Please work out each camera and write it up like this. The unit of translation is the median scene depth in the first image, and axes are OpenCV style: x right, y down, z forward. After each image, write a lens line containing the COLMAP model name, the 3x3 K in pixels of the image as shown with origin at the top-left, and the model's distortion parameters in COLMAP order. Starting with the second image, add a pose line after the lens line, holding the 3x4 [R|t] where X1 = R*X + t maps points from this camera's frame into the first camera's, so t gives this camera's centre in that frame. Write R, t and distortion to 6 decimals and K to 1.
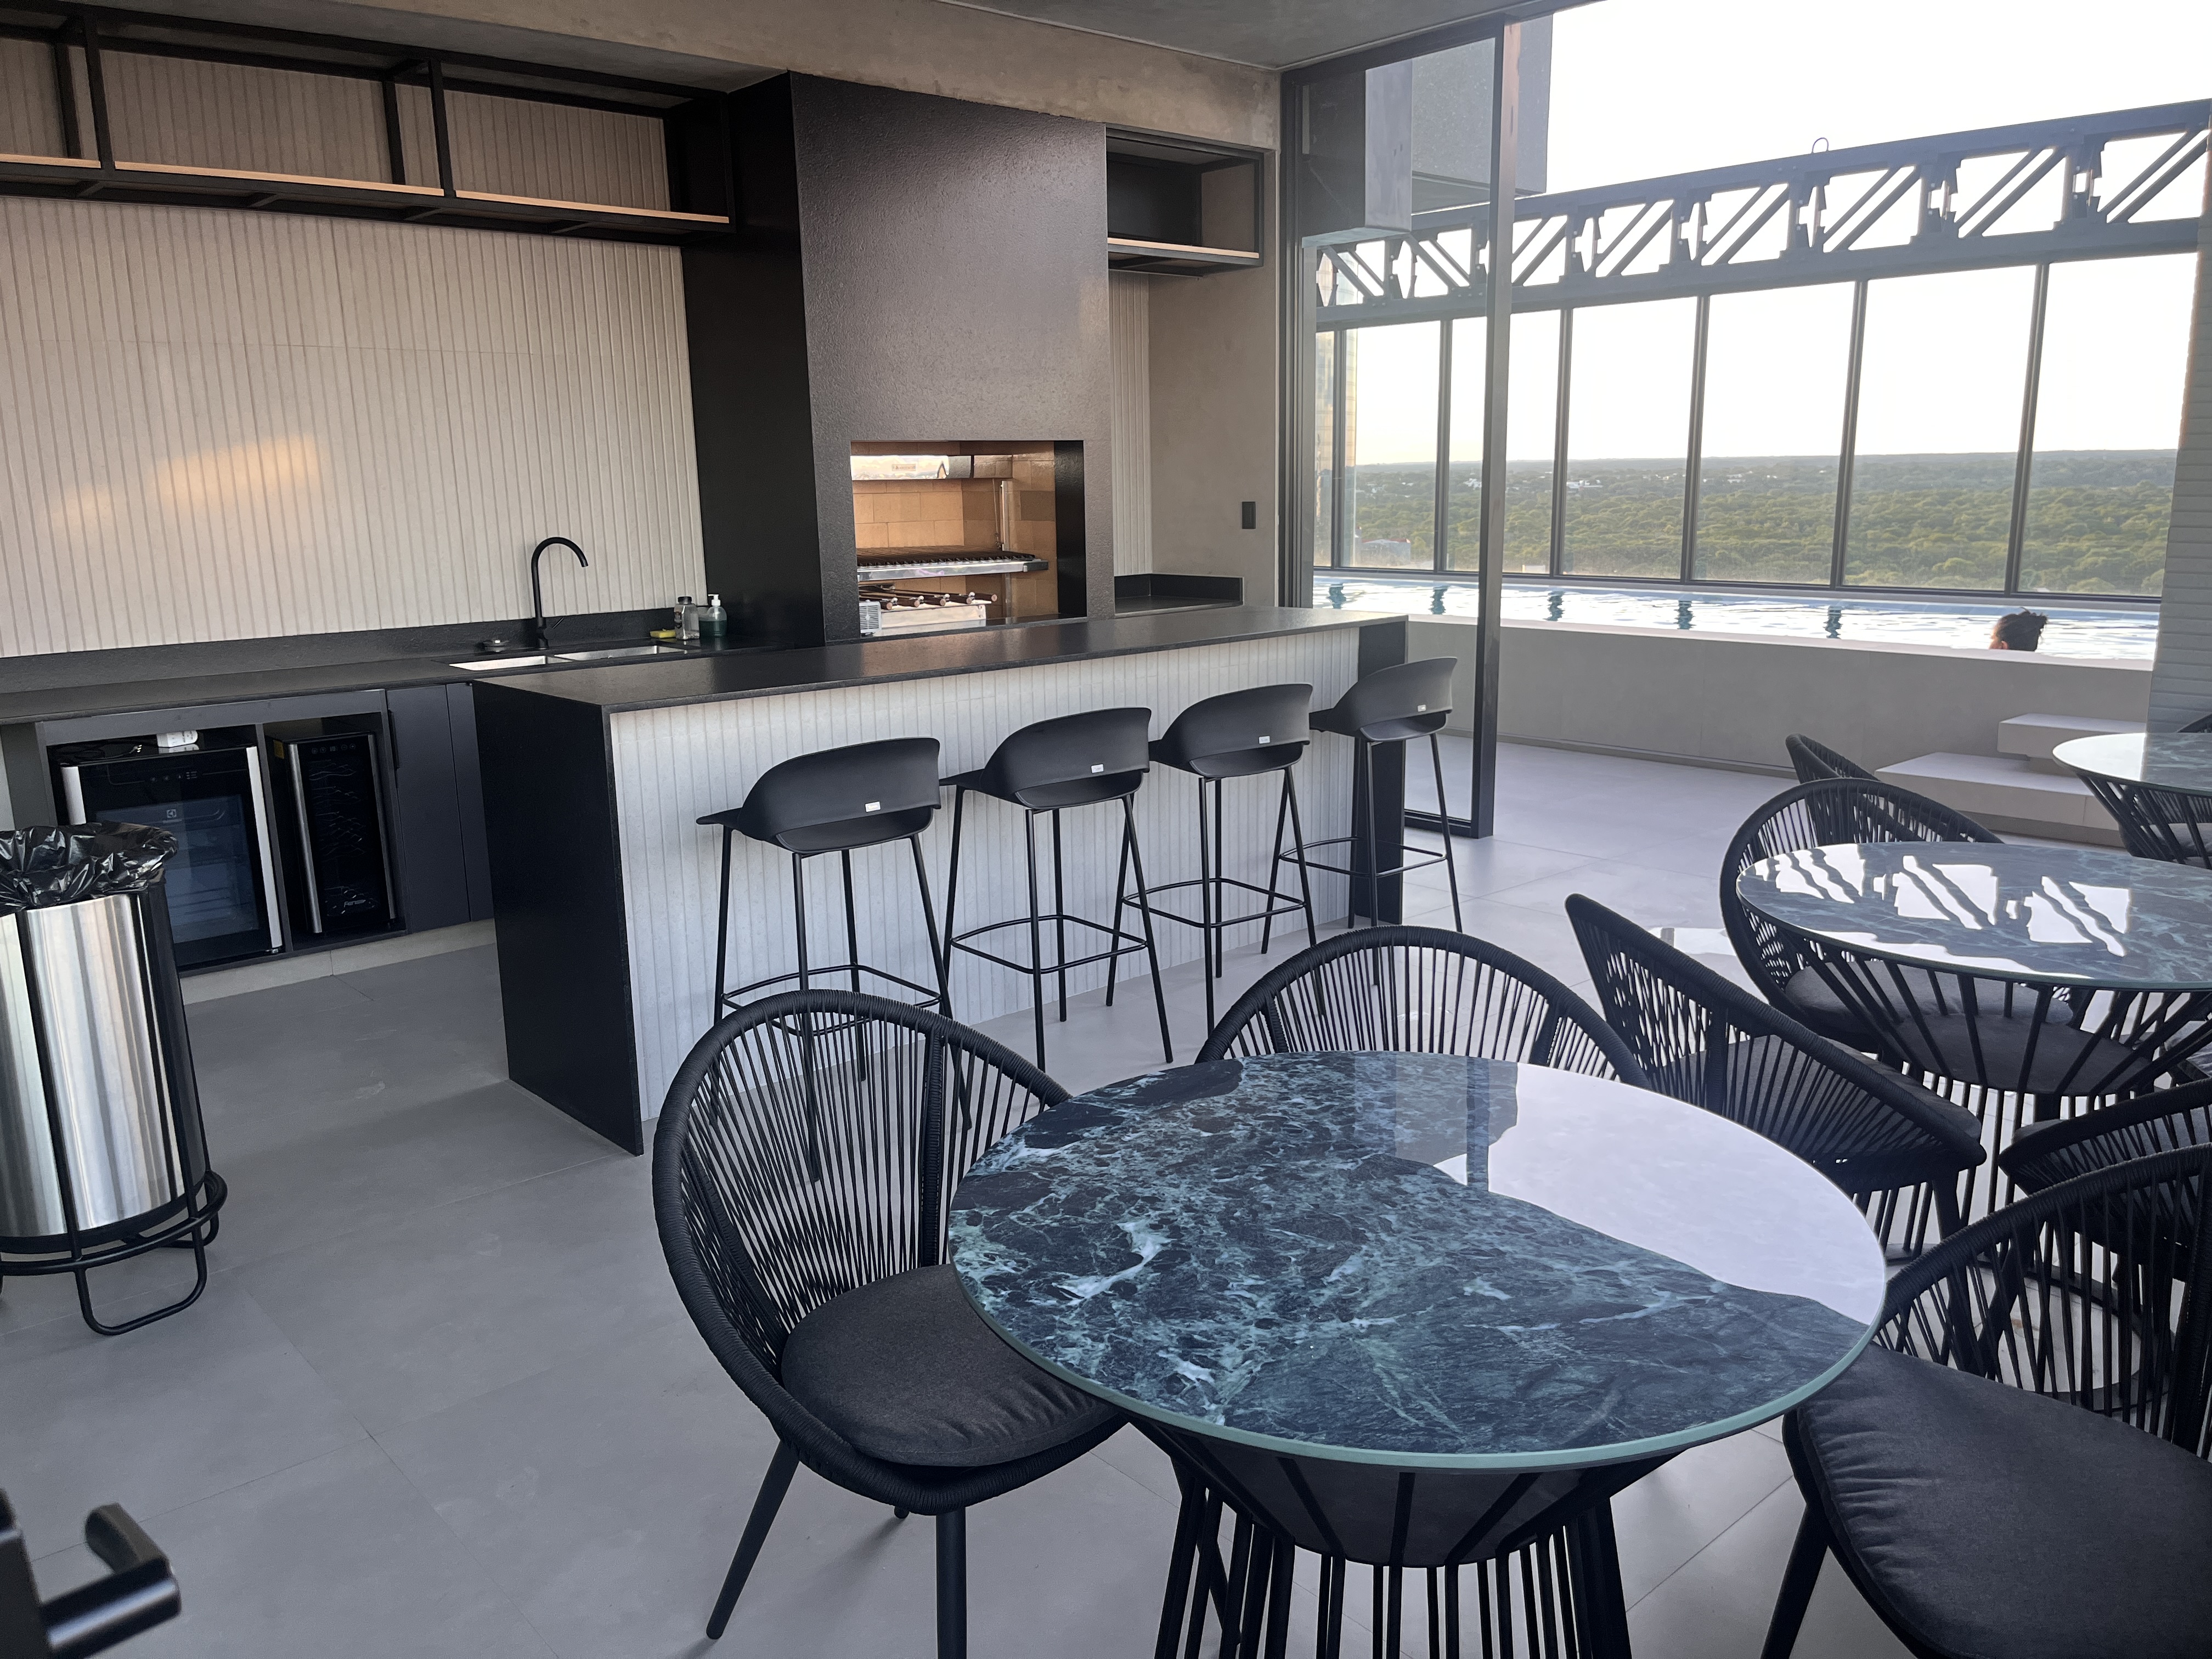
lens RADIAL K [[1678.0, 0, 1106.0], [0, 1678.0, 829.5], [0, 0, 1]] dist [0.001378, 0.001399]
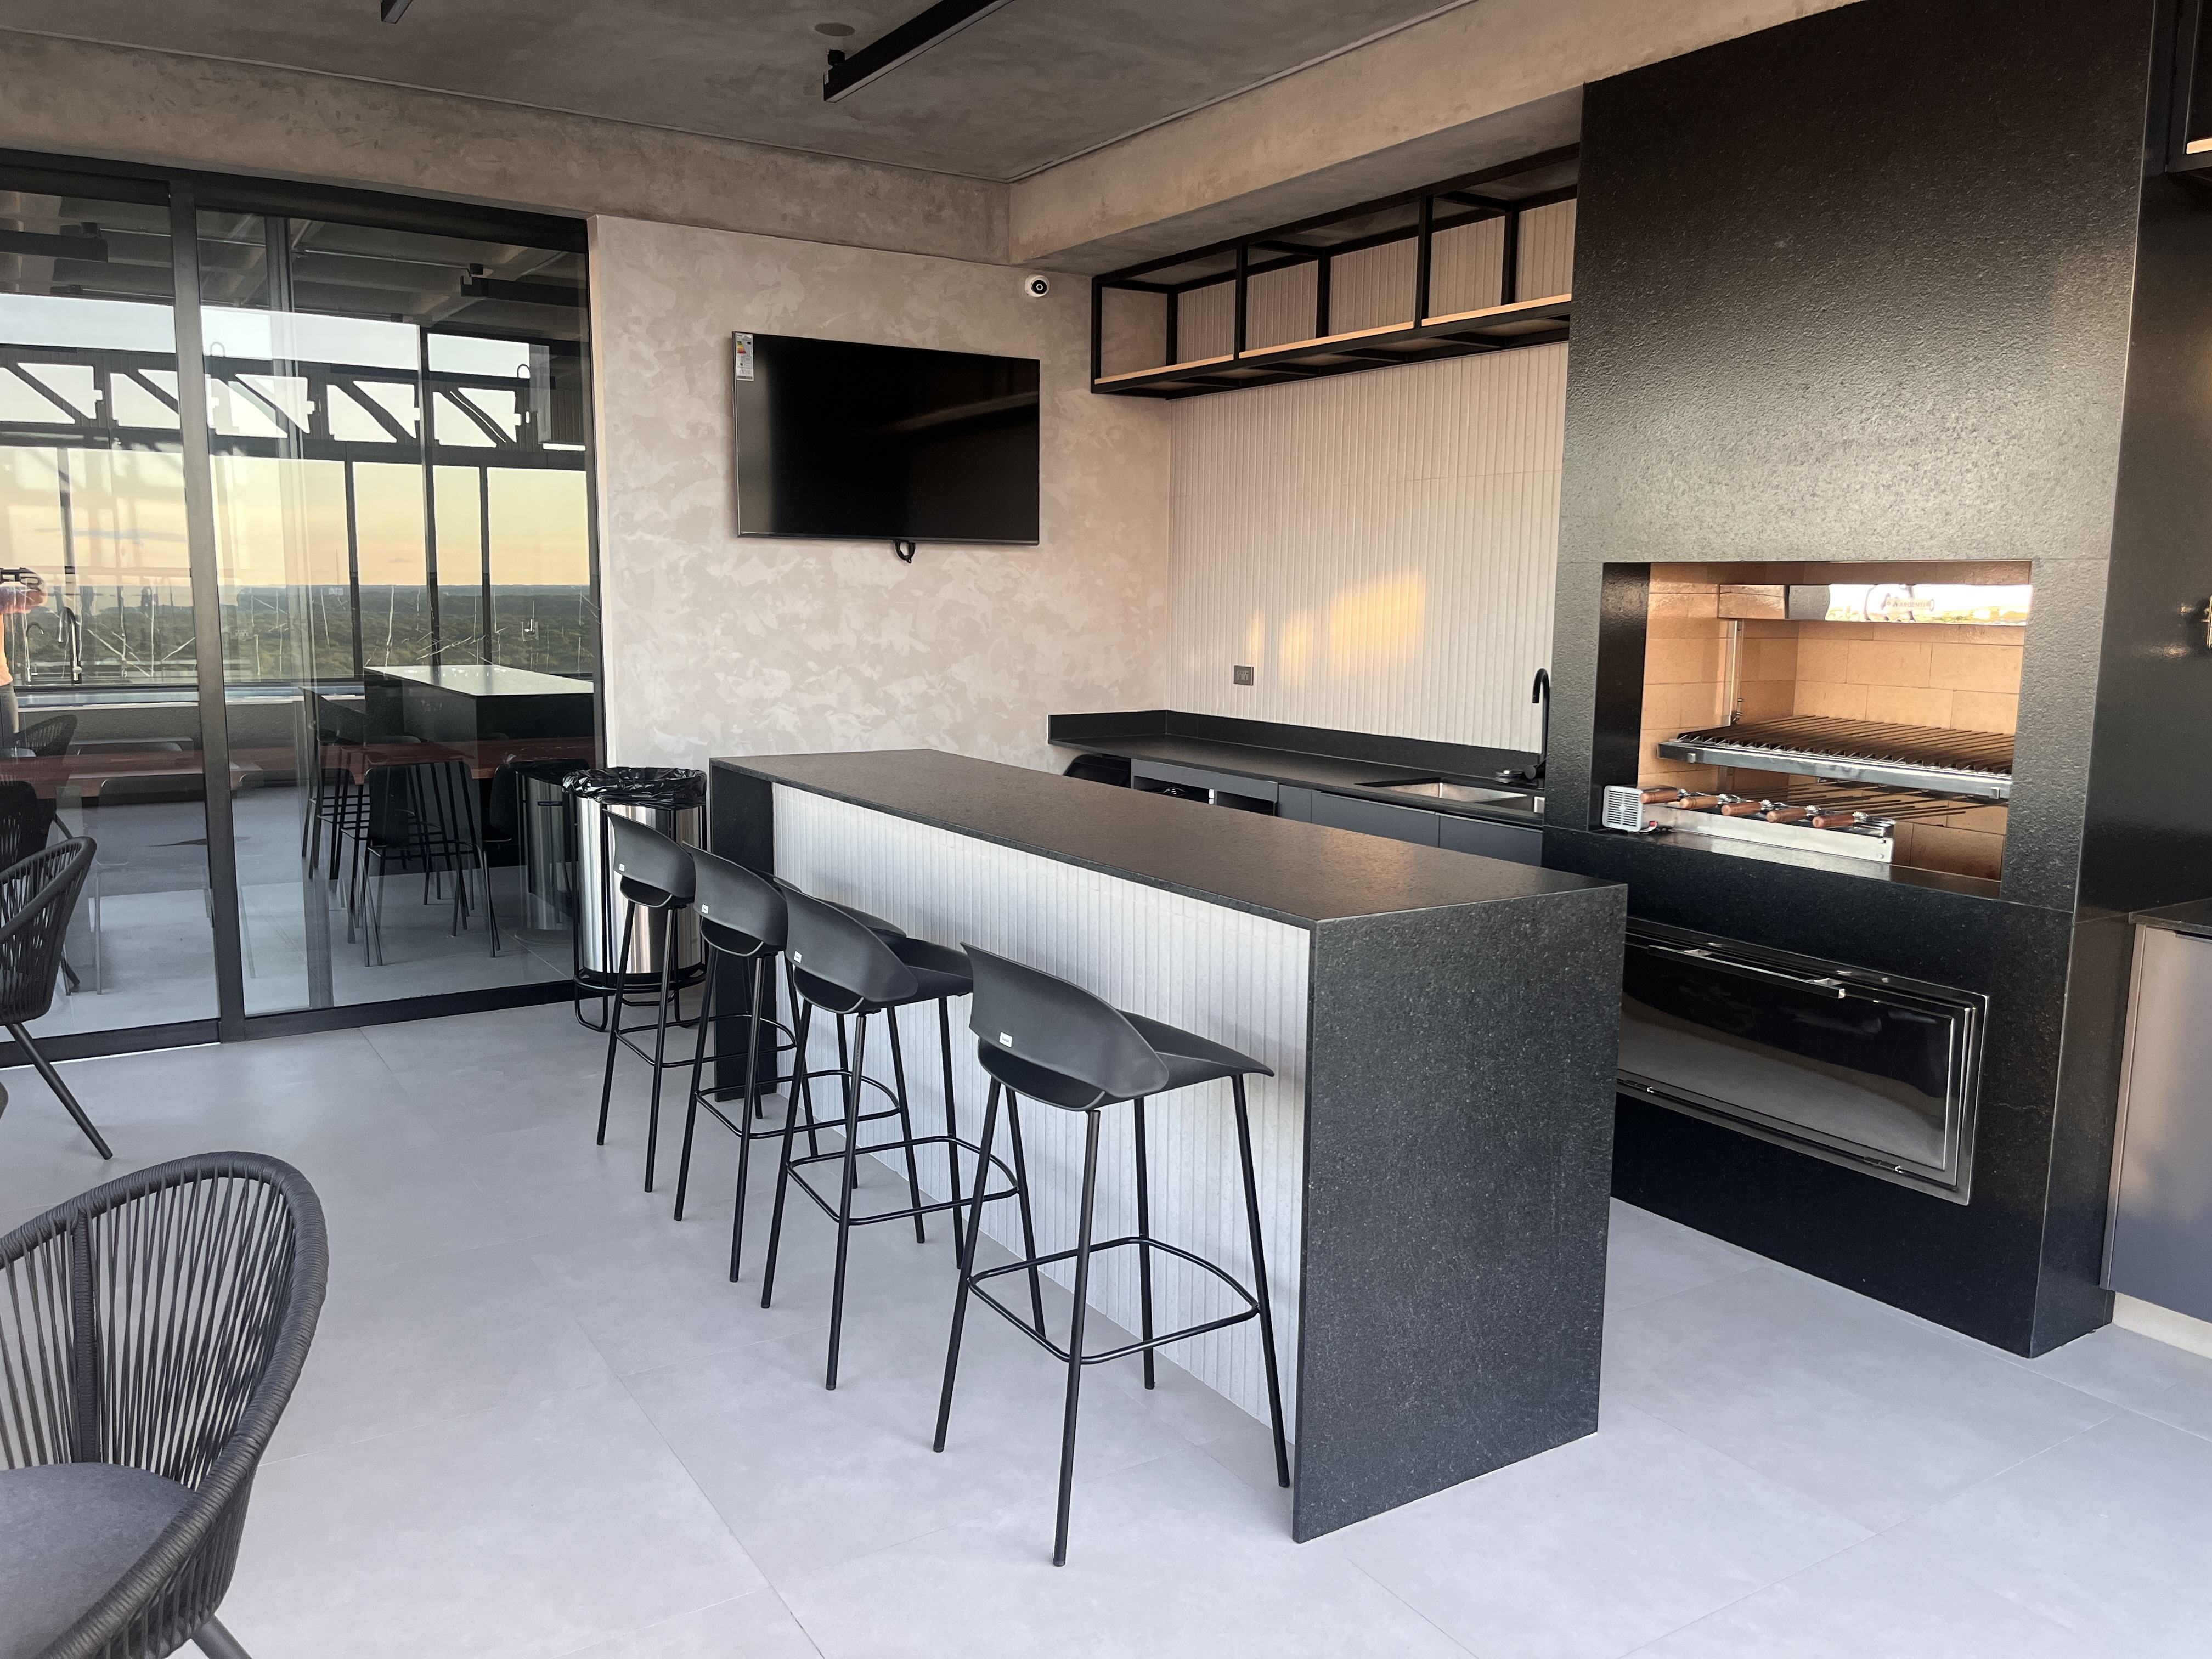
lens RADIAL K [[1678.0, 0, 1106.0], [0, 1678.0, 829.5], [0, 0, 1]] dist [0.001378, 0.001399]
pose [[-0.158380, 0.153982, -0.975297, 0.617941], [-0.221066, 0.957159, 0.187018, -0.213863], [0.962313, 0.245225, -0.117555, 0.925704]]
